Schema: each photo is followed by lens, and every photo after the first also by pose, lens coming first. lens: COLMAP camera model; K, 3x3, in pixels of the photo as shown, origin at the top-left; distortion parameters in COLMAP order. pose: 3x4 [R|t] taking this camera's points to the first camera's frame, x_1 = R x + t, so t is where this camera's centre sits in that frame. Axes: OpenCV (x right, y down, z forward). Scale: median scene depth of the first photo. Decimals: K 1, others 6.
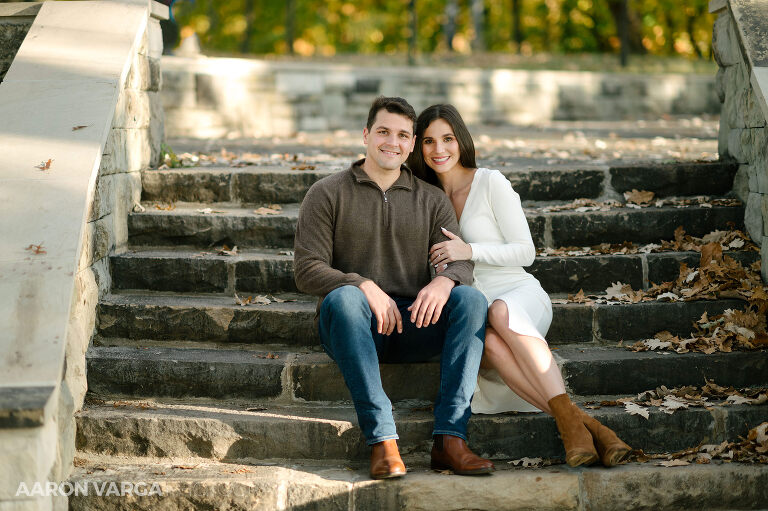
lens RADIAL K [[1826.4, 0, 384.0], [0, 1826.4, 255.5], [0, 0, 1]] dist [-0.023739, 0.428245]
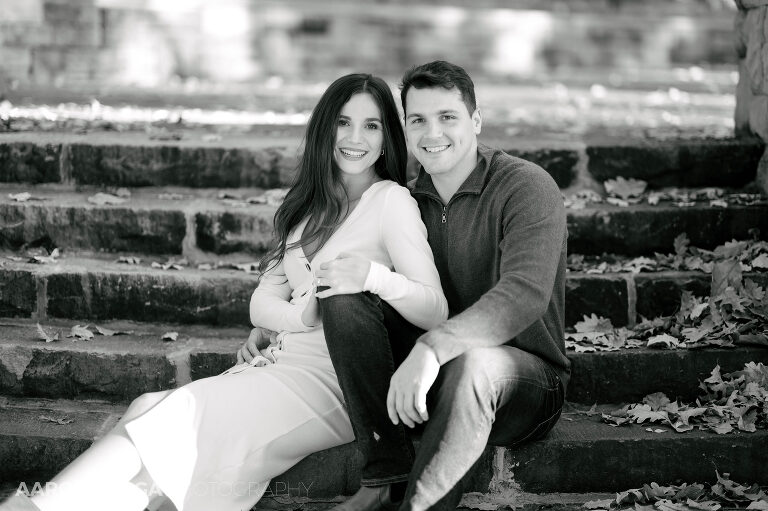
lens RADIAL K [[1826.4, 0, 384.0], [0, 1826.4, 255.5], [0, 0, 1]] dist [-0.023739, 0.428245]
pose [[0.999794, 0.019087, 0.006935, 0.042422], [-0.019305, 0.999275, 0.032809, -0.029154], [-0.006304, -0.032936, 0.999438, 0.298061]]
